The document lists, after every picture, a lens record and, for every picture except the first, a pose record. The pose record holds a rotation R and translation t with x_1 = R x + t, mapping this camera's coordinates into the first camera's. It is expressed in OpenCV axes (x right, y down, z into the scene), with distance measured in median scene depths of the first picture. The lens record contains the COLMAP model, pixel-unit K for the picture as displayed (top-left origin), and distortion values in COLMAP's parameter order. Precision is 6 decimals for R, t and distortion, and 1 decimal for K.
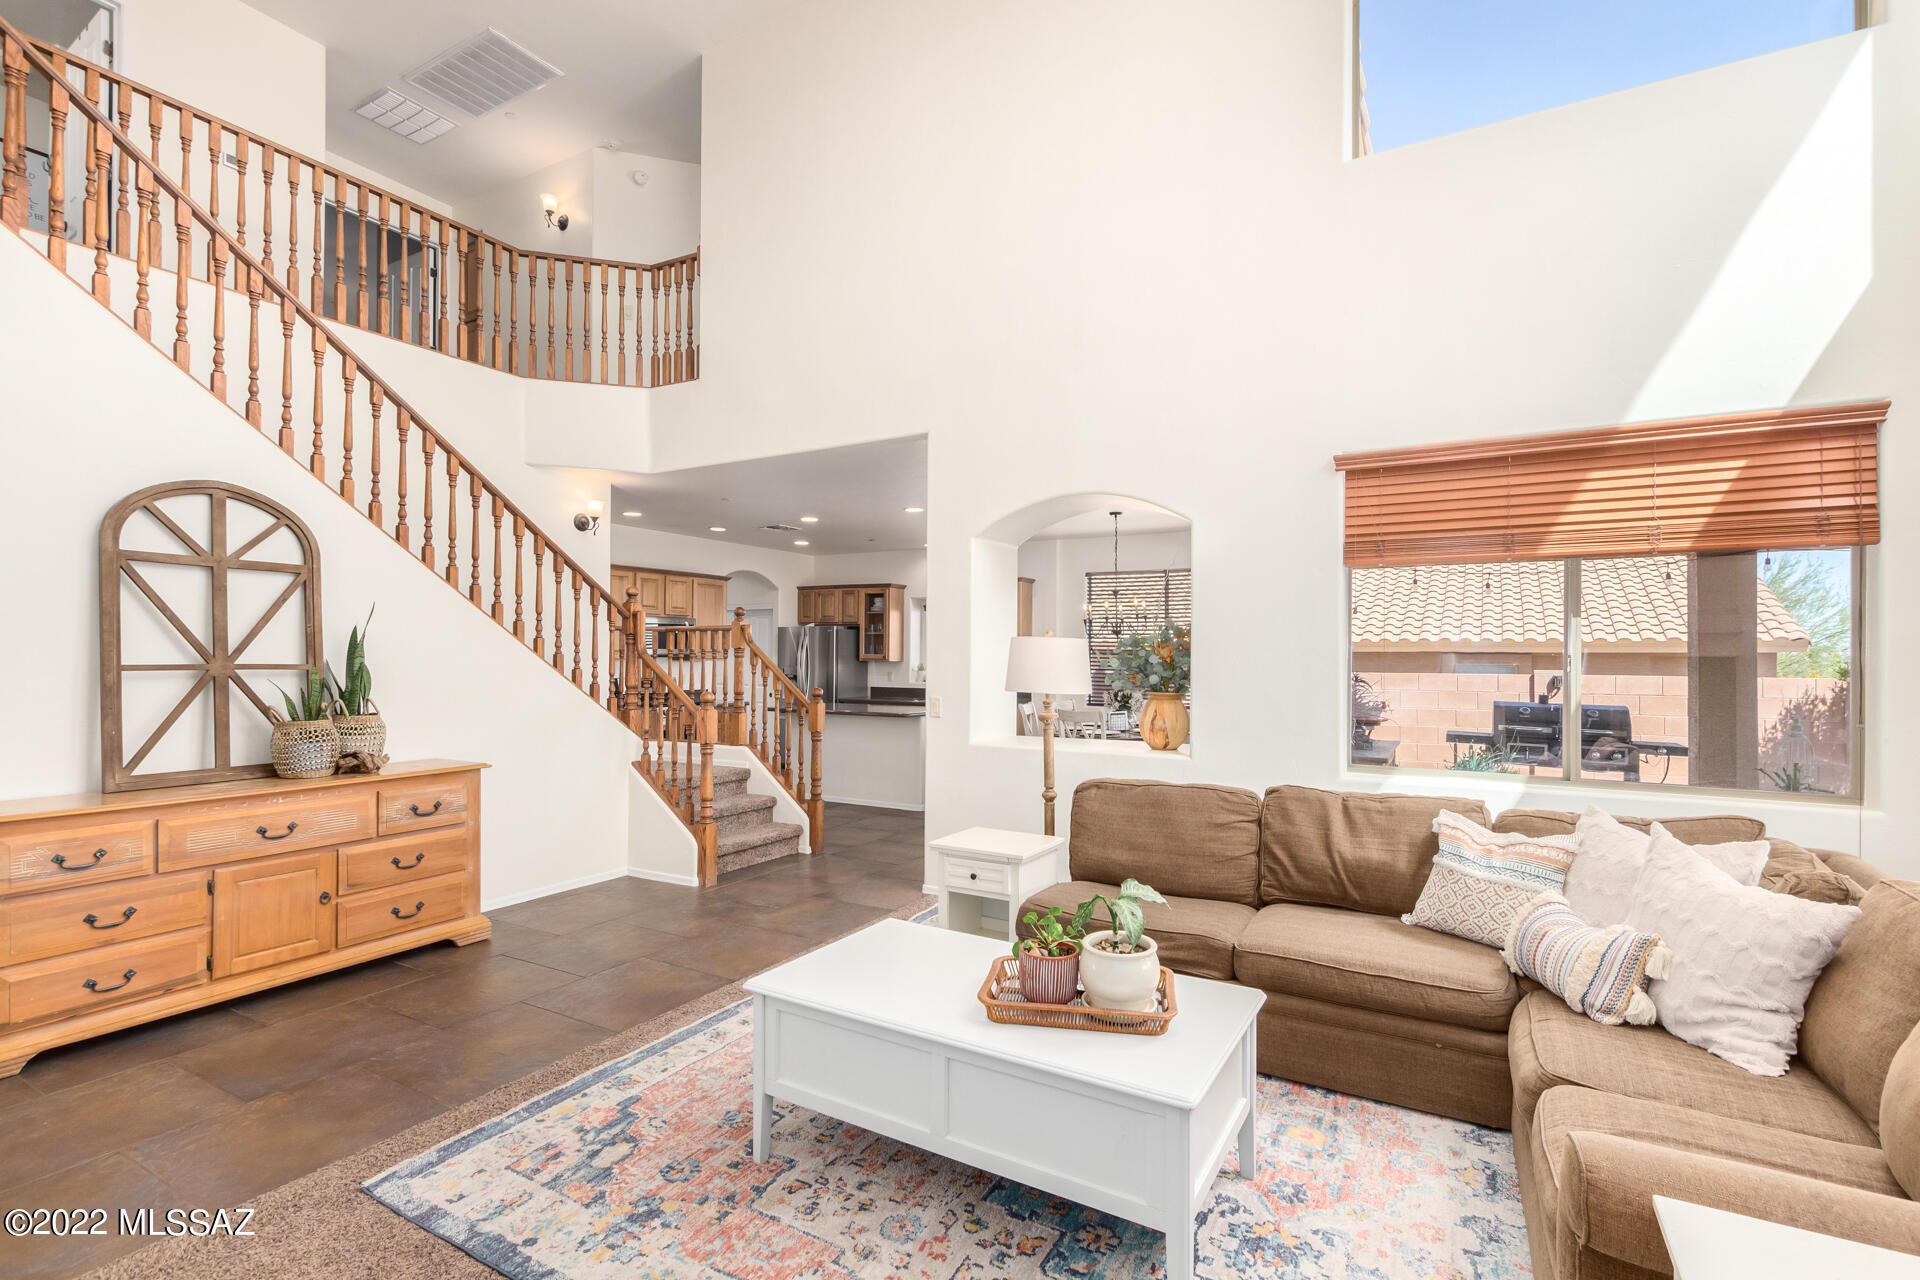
lens RADIAL K [[875.5, 0, 969.8], [0, 875.5, 653.0], [0, 0, 1]] dist [0.006332, -0.003015]
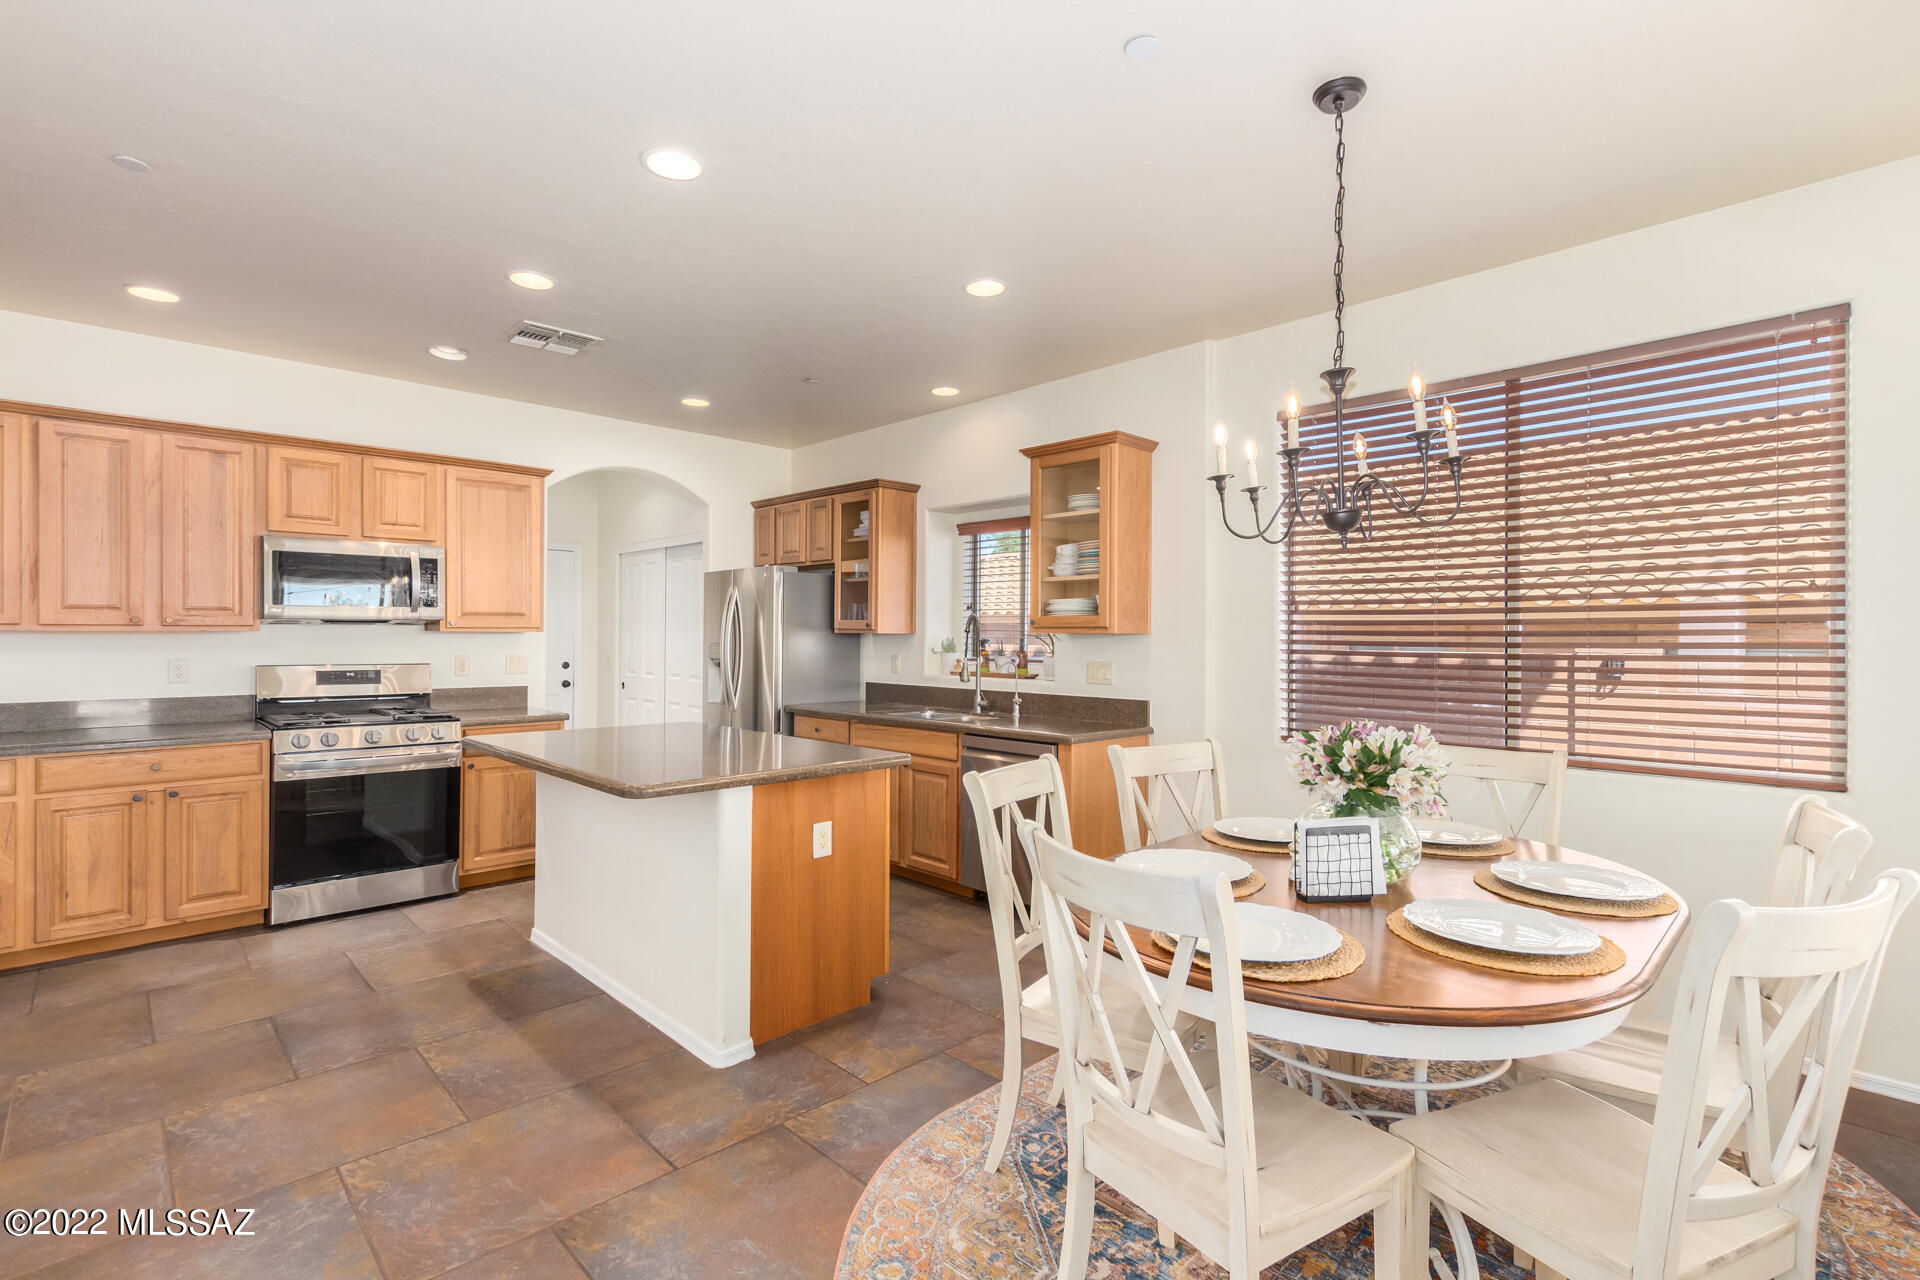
lens RADIAL K [[894.4, 0, 963.9], [0, 894.4, 633.3], [0, 0, 1]] dist [0.010805, -0.001644]
pose [[0.957256, 0.001202, -0.289238, 0.344658], [-0.000940, 0.999999, 0.001045, 0.027047], [0.289239, -0.000728, 0.957257, 1.756388]]
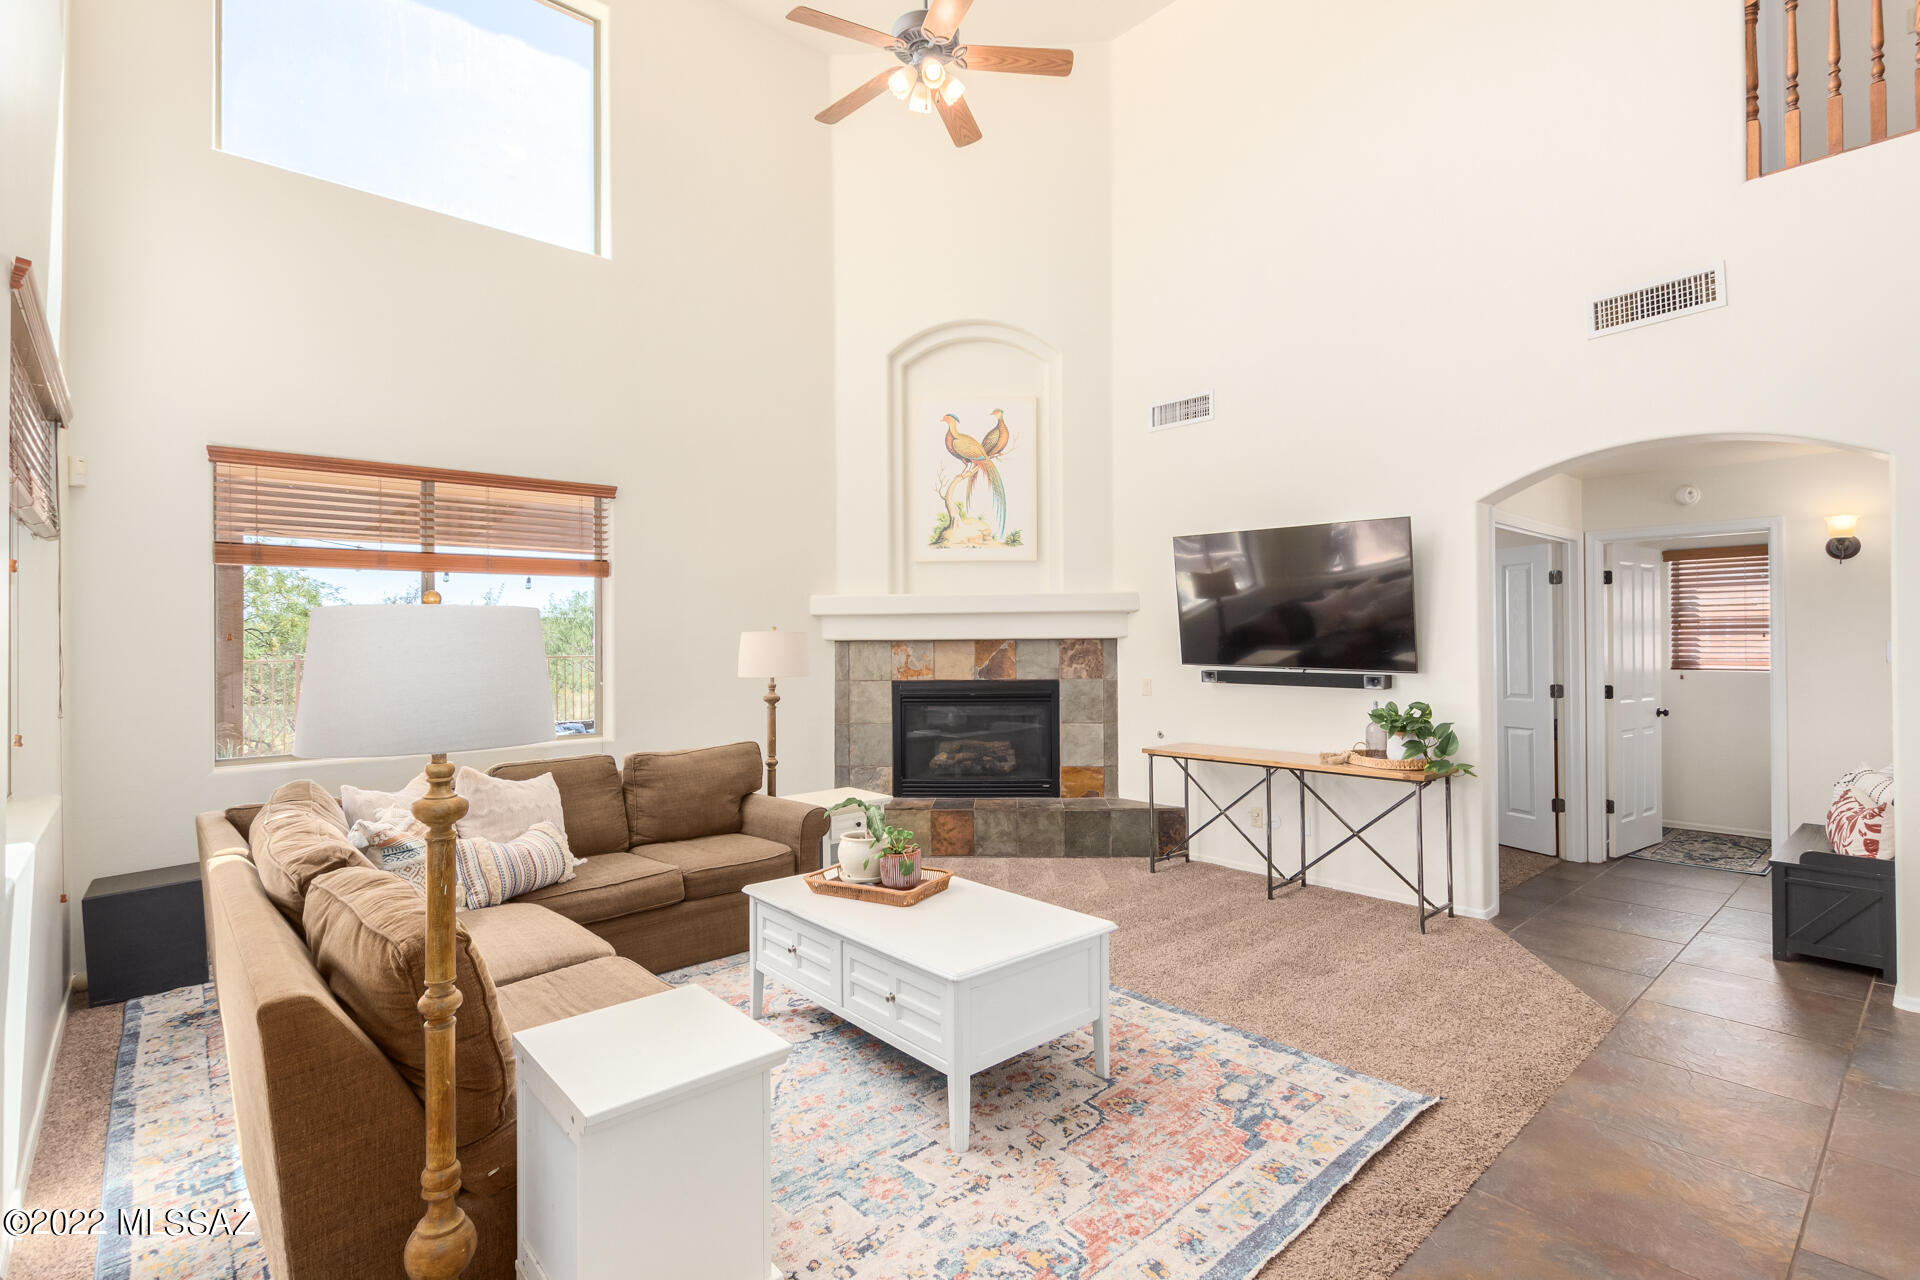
lens RADIAL K [[894.4, 0, 965.8], [0, 894.4, 638.5], [0, 0, 1]] dist [0.010805, -0.001644]
pose [[-0.947706, 0.002396, 0.319135, -0.344752], [0.000770, 0.999986, -0.005220, -0.002408], [-0.319143, -0.004702, -0.947695, 1.690725]]
